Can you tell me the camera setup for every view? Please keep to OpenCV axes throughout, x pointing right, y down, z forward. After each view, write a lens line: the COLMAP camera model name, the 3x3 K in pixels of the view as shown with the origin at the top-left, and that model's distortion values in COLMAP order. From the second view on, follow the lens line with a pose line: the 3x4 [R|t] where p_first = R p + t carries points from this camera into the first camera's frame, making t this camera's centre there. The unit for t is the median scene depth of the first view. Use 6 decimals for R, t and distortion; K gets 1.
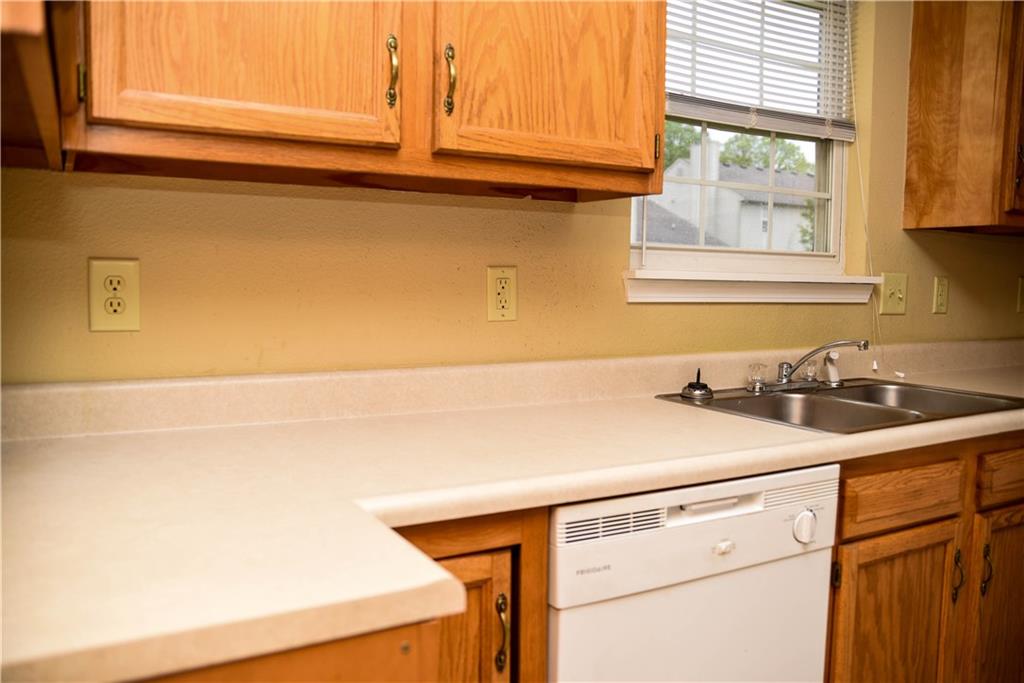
lens RADIAL K [[816.6, 0, 514.7], [0, 816.6, 348.4], [0, 0, 1]] dist [-0.111104, 0.094905]
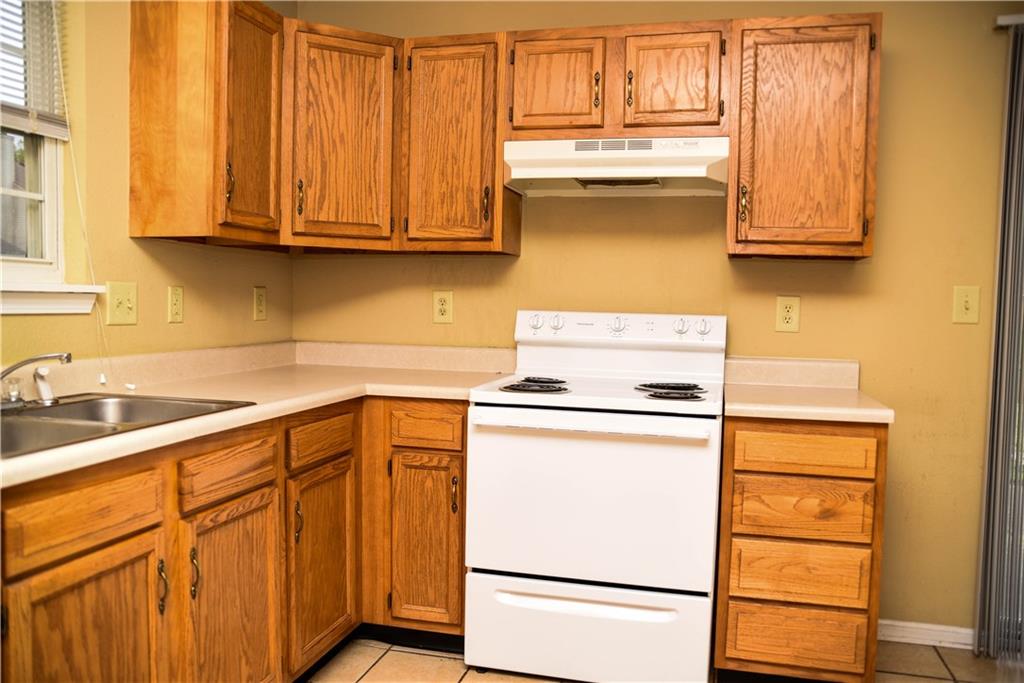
lens RADIAL K [[816.6, 0, 515.5], [0, 816.6, 346.1], [0, 0, 1]] dist [-0.111104, 0.094905]
pose [[0.698251, -0.039222, 0.714778, 0.129072], [0.052353, 0.998622, 0.003655, 0.005301], [-0.713937, 0.034869, 0.699342, -0.016633]]
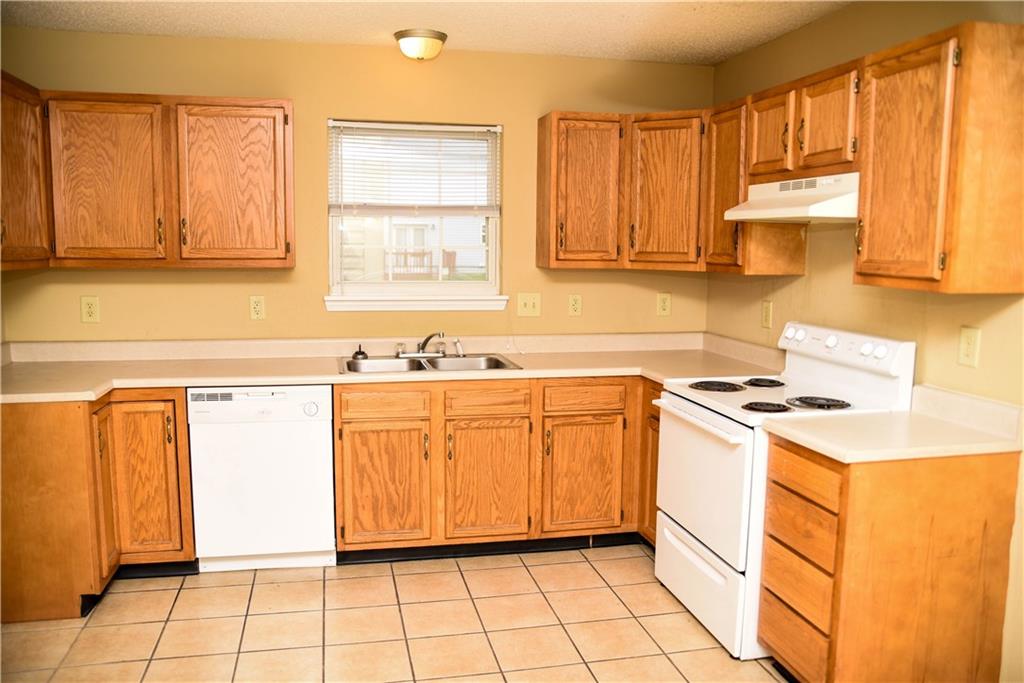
lens RADIAL K [[816.6, 0, 511.4], [0, 816.6, 351.1], [0, 0, 1]] dist [-0.111104, 0.094905]
pose [[0.956587, 0.034983, -0.289338, 1.074370], [-0.024304, 0.998887, 0.040423, -0.044986], [0.290430, -0.031636, 0.956373, -0.763953]]
